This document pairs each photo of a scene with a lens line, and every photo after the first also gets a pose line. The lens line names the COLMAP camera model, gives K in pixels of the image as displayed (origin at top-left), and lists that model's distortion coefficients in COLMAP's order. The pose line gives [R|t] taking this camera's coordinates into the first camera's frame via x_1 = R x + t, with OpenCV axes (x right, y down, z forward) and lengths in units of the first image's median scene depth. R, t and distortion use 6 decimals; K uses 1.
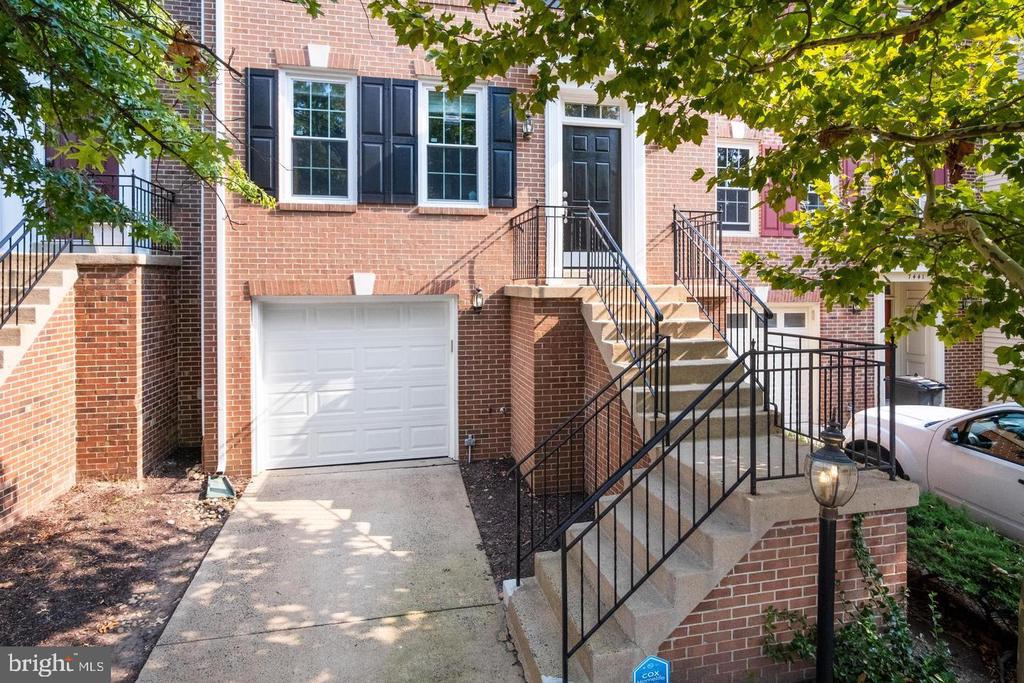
lens RADIAL K [[559.6, 0, 508.6], [0, 559.6, 294.3], [0, 0, 1]] dist [-0.012726, 0.001678]
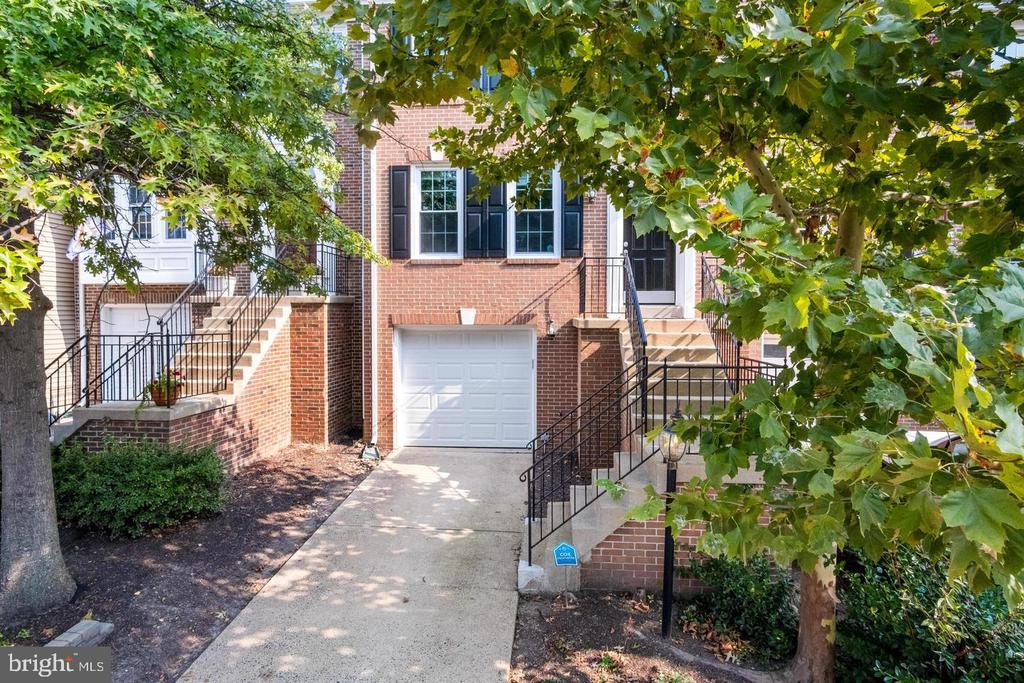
lens RADIAL K [[559.6, 0, 512.6], [0, 559.6, 339.4], [0, 0, 1]] dist [-0.012726, 0.001678]
pose [[0.952185, 0.017731, -0.305006, 0.283945], [-0.009325, 0.999536, 0.028996, -0.003325], [0.305379, -0.024765, 0.951909, -0.292781]]
